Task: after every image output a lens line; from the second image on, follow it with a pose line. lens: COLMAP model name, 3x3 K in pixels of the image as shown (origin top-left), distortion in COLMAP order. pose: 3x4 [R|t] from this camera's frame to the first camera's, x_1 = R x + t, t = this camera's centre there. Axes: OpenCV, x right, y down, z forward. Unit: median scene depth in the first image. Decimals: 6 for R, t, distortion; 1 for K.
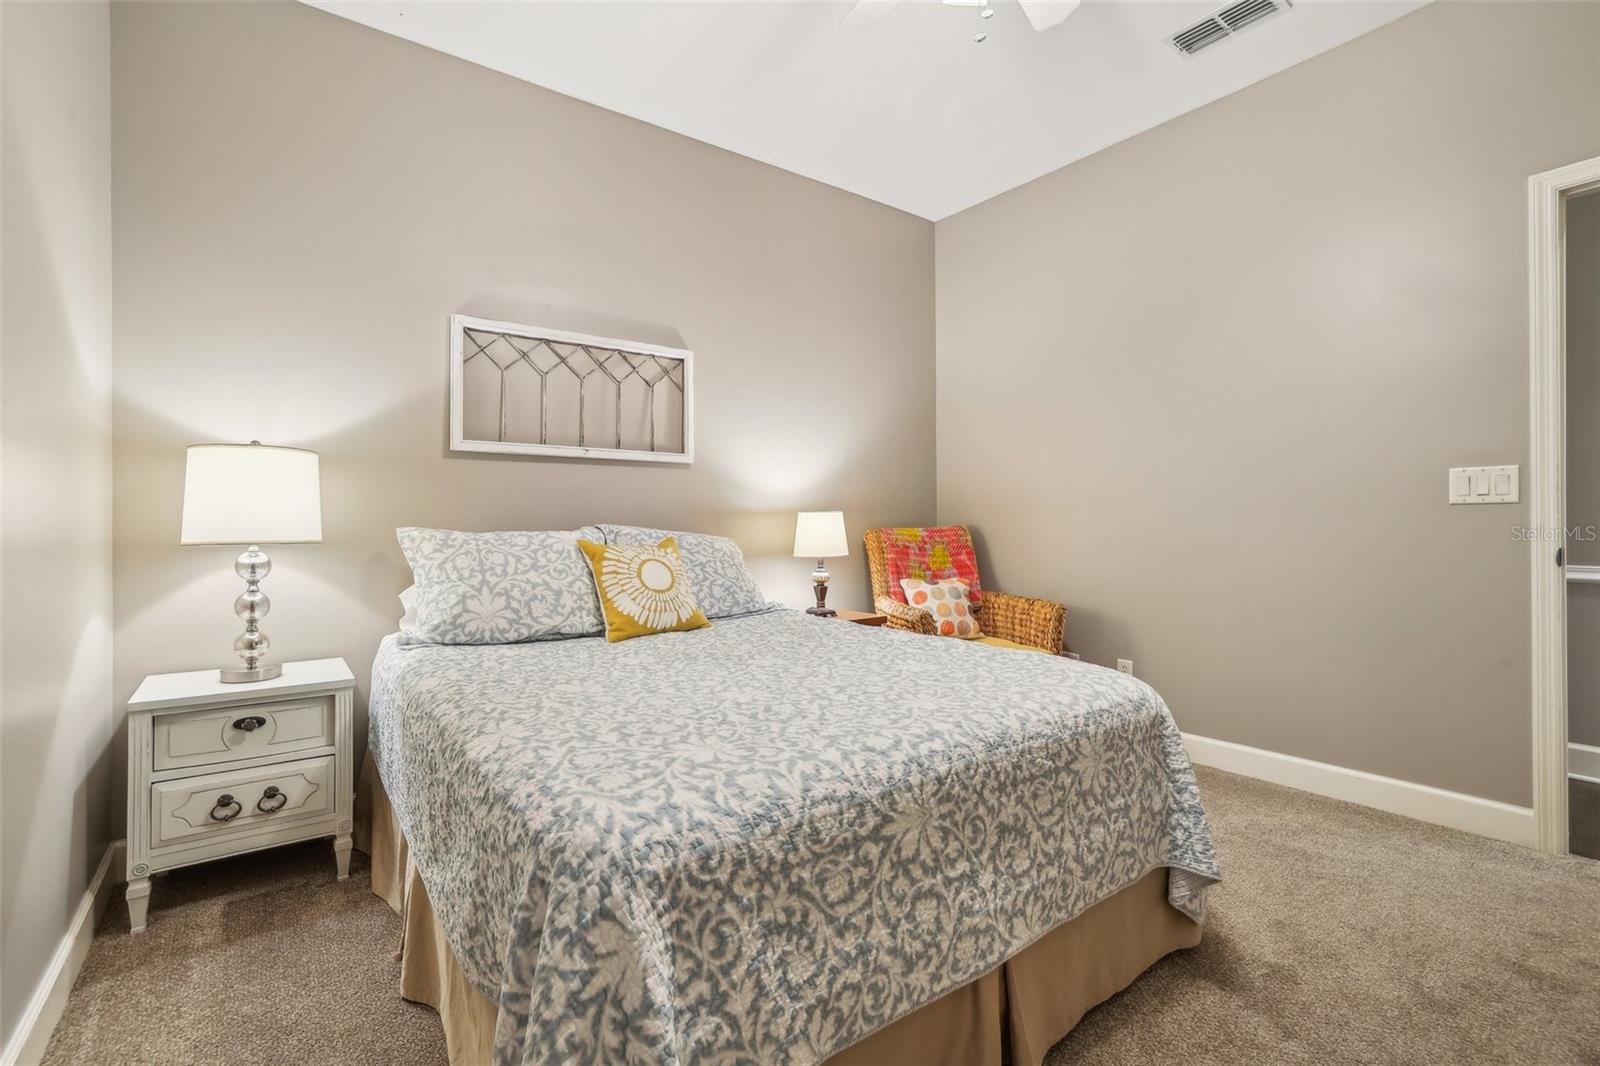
lens RADIAL K [[712.7, 0, 790.5], [0, 712.7, 532.7], [0, 0, 1]] dist [-0.048017, 0.017344]
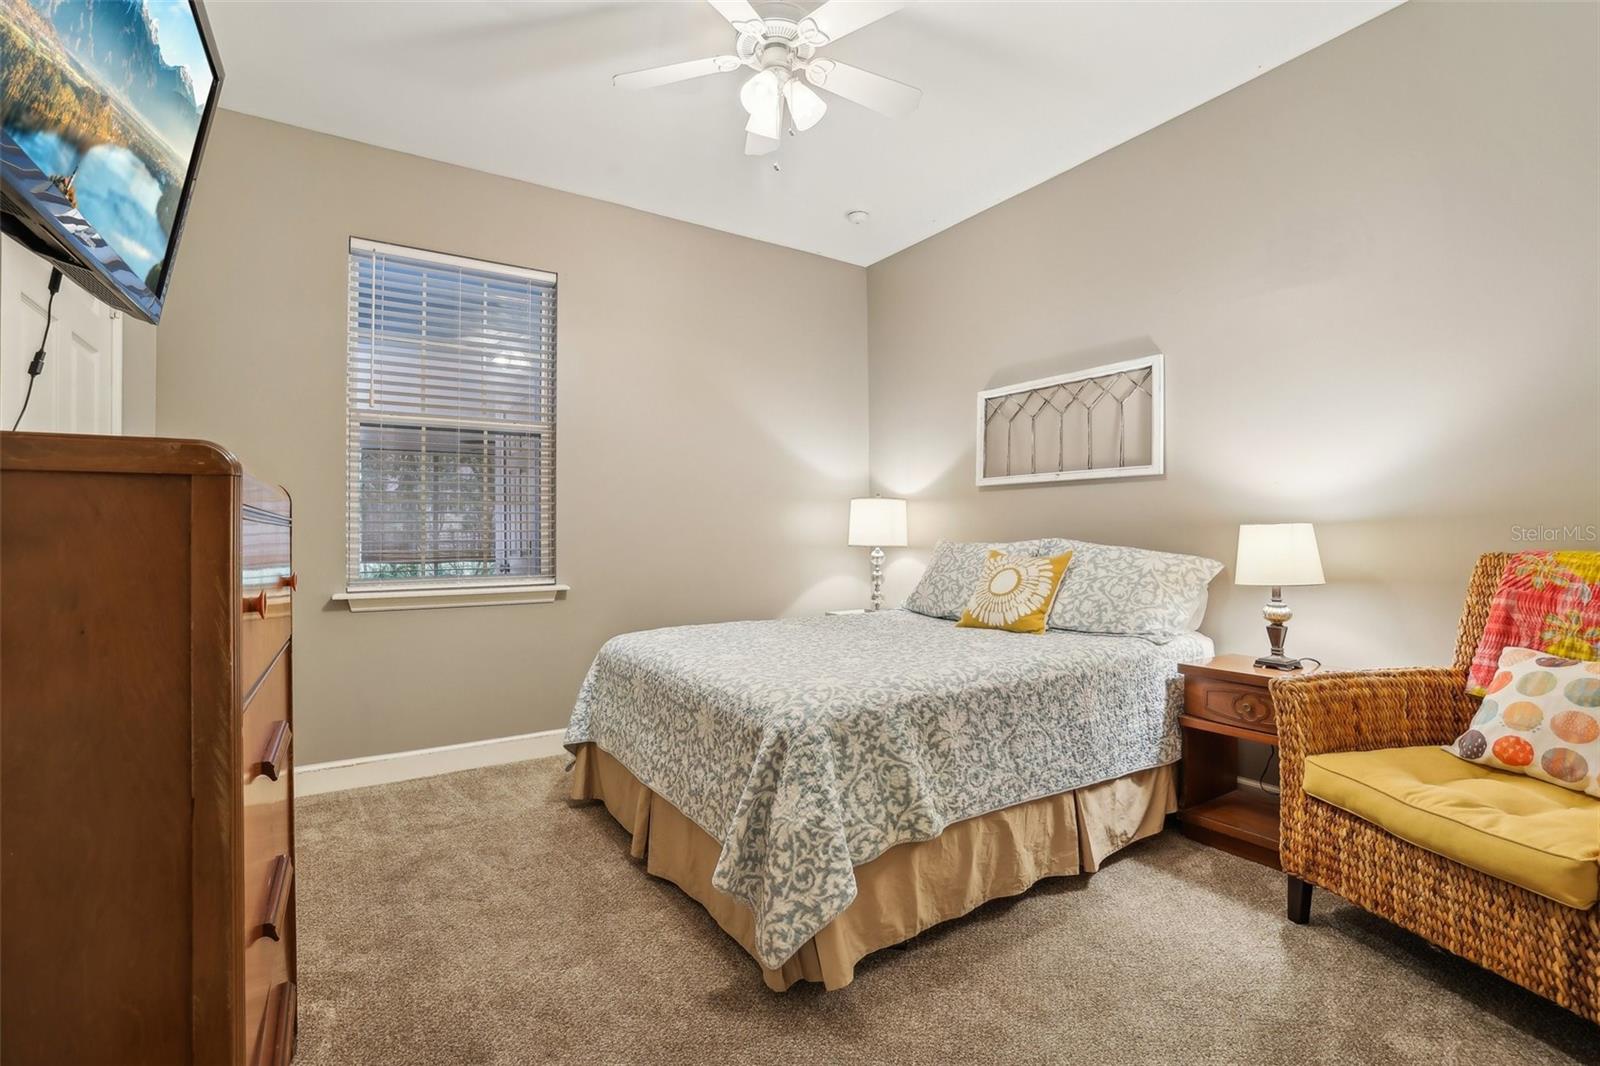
lens RADIAL K [[712.7, 0, 790.5], [0, 712.7, 532.7], [0, 0, 1]] dist [-0.048017, 0.017344]
pose [[-0.063563, 0.004853, -0.997966, 0.904686], [-0.008424, 0.999950, 0.005399, -0.022891], [0.997942, 0.008750, -0.063519, 0.635990]]
